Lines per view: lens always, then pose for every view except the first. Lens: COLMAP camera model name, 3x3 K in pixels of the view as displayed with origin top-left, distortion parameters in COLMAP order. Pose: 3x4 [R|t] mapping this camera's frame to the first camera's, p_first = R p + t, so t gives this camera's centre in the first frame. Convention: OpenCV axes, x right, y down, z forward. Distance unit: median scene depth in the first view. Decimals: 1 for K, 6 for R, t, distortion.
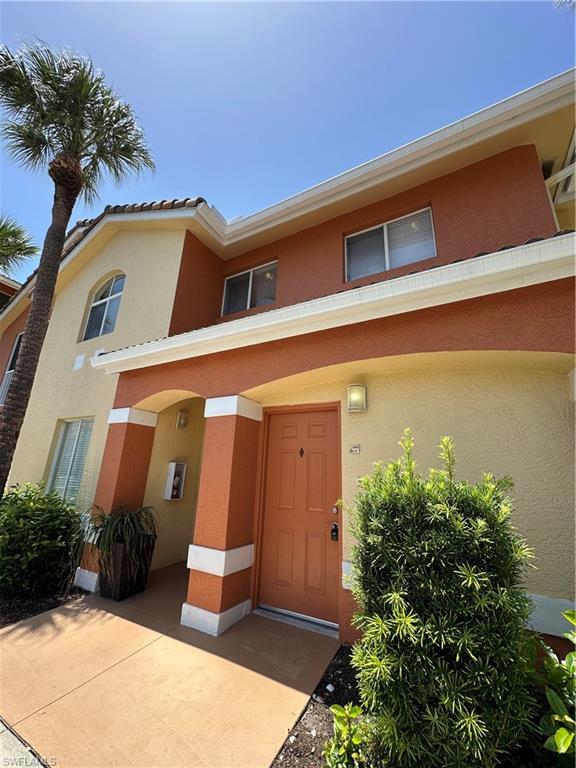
lens RADIAL K [[308.2, 0, 287.9], [0, 308.2, 383.9], [0, 0, 1]] dist [-0.003370, 0.001421]
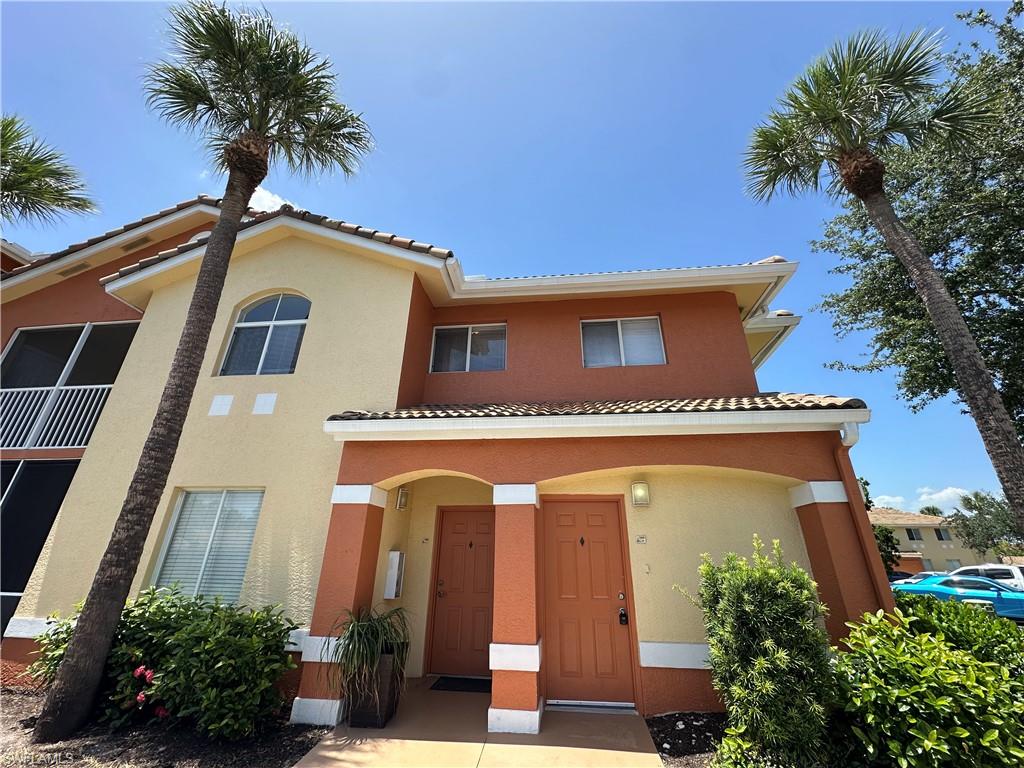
lens RADIAL K [[410.9, 0, 512.5], [0, 410.9, 383.4], [0, 0, 1]] dist [-0.003370, 0.001421]
pose [[0.920571, 0.129250, 0.368569, -0.754837], [-0.088261, 0.988089, -0.126054, -0.112727], [-0.380472, 0.083511, 0.921014, -0.245379]]
